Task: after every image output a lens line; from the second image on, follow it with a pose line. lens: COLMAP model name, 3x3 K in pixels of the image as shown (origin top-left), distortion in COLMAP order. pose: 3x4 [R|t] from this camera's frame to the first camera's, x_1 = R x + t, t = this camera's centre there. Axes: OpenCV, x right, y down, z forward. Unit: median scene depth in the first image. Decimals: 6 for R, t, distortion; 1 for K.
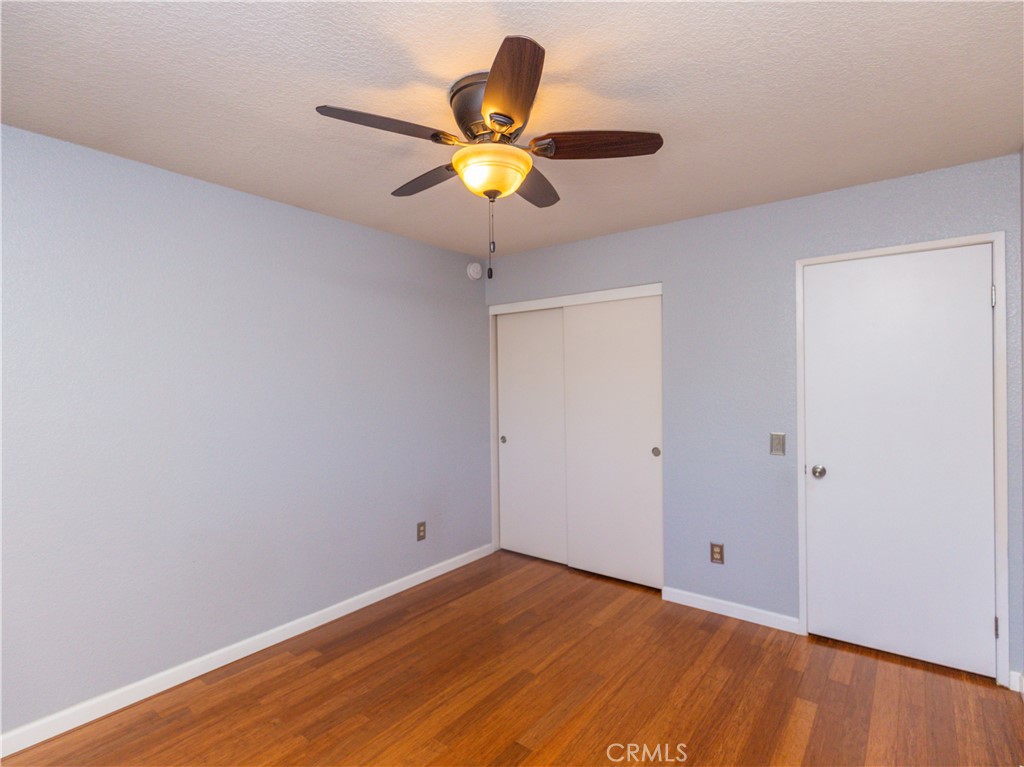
lens RADIAL K [[512.4, 0, 512.0], [0, 512.4, 383.5], [0, 0, 1]] dist [0.000191, -0.000825]
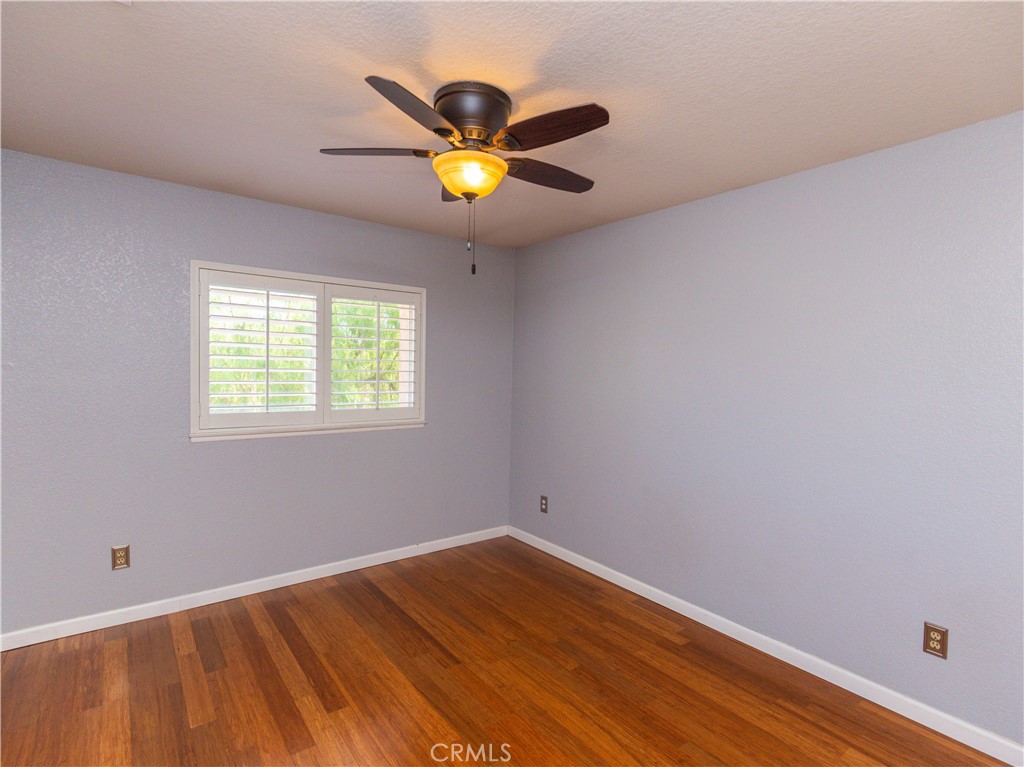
lens RADIAL K [[512.4, 0, 512.0], [0, 512.4, 383.5], [0, 0, 1]] dist [0.000191, -0.000825]
pose [[-0.245356, 0.036845, -0.968733, 0.715609], [-0.029459, 0.998533, 0.045440, -0.019808], [0.968985, 0.039687, -0.243911, 0.977503]]
